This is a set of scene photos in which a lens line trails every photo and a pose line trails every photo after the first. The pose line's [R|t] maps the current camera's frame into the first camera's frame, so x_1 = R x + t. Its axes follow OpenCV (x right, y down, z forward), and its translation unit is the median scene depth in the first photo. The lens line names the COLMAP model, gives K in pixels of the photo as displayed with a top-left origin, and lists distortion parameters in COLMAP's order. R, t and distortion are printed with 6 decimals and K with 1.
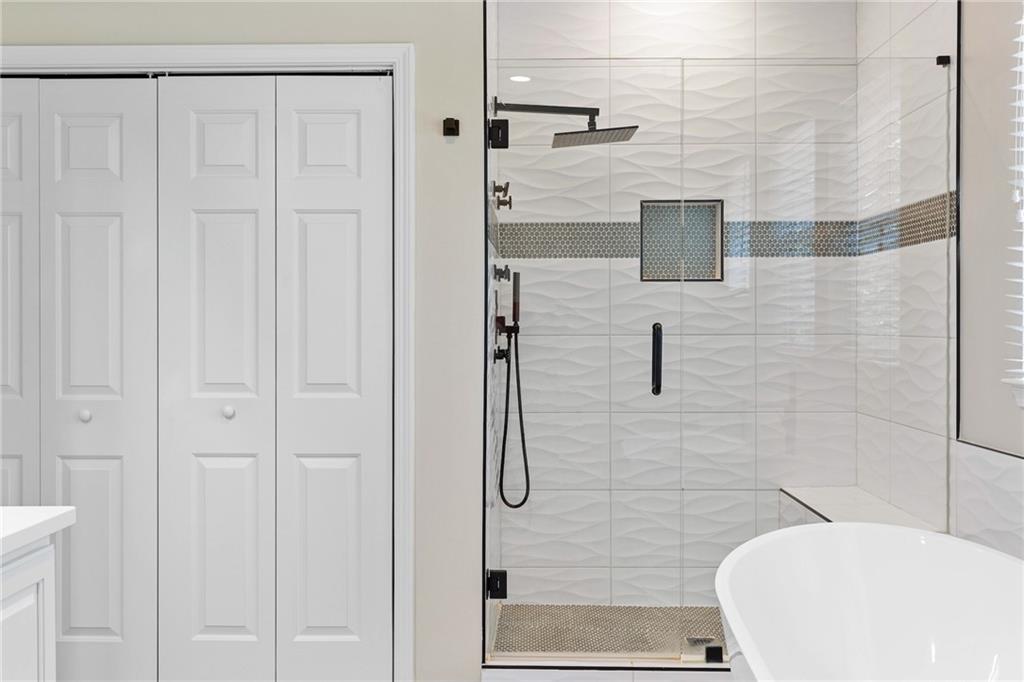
lens RADIAL K [[1001.8, 0, 511.3], [0, 1001.8, 334.3], [0, 0, 1]] dist [-0.002311, -0.001114]
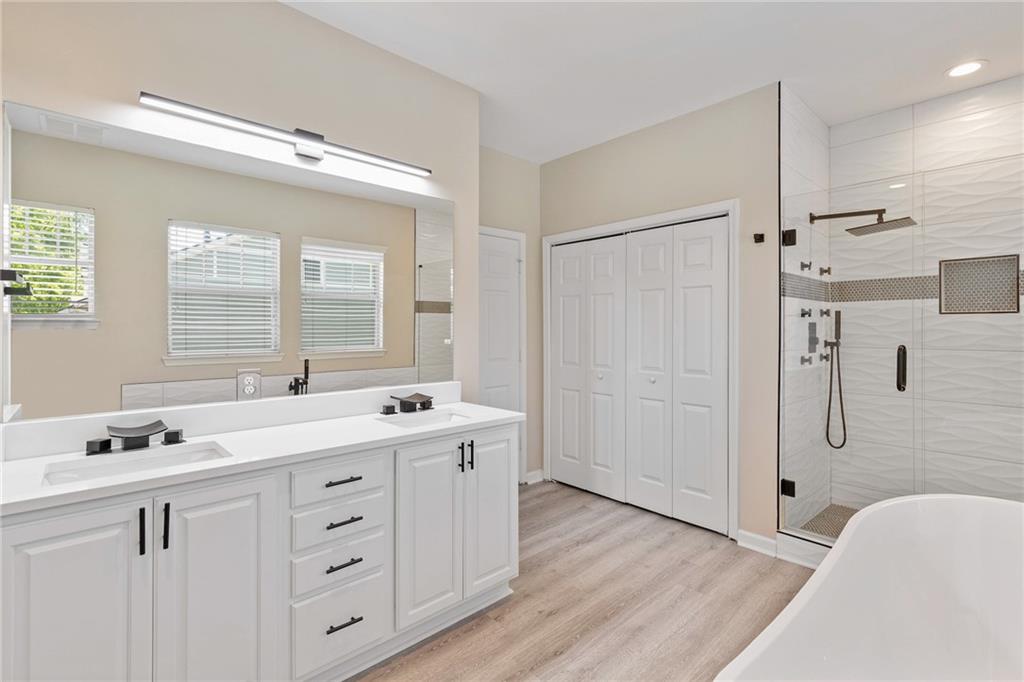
lens RADIAL K [[464.9, 0, 513.8], [0, 464.9, 328.2], [0, 0, 1]] dist [0.000288, -0.000101]
pose [[0.691753, 0.000622, -0.722134, 0.212923], [-0.008605, 0.999936, -0.007382, -0.023048], [0.722083, 0.011321, 0.691714, 0.054888]]
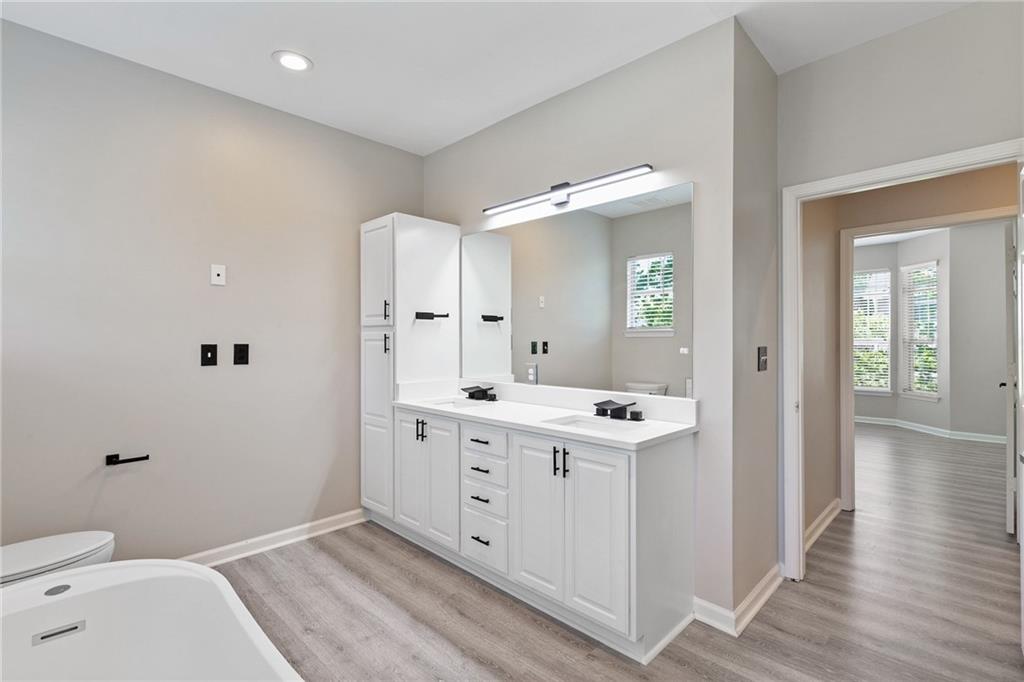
lens RADIAL K [[467.4, 0, 517.8], [0, 467.4, 337.9], [0, 0, 1]] dist [0.001975, 0.000091]
pose [[-0.671924, 0.003744, -0.740611, 0.224121], [-0.004017, 0.999954, 0.008699, -0.027896], [0.740609, 0.008820, -0.671878, 0.713602]]
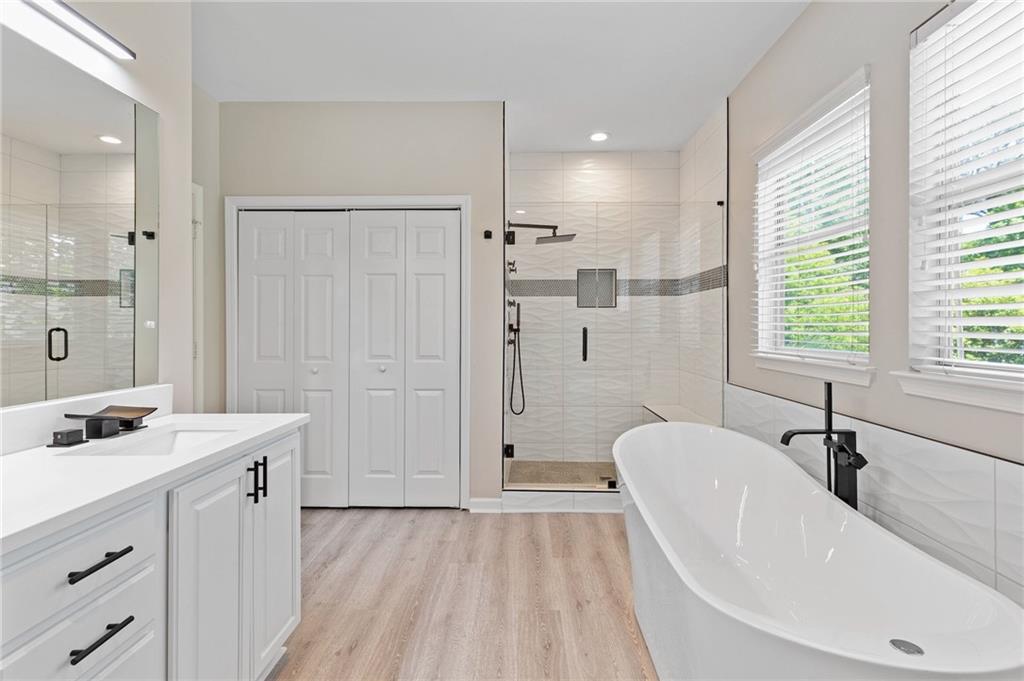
lens RADIAL K [[473.7, 0, 513.5], [0, 473.7, 327.4], [0, 0, 1]] dist [0.001596, -0.000114]
pose [[0.999992, 0.001486, -0.003653, -0.002005], [-0.001524, 0.999943, -0.010591, 0.000009], [0.003637, 0.010597, 0.999937, 0.000088]]
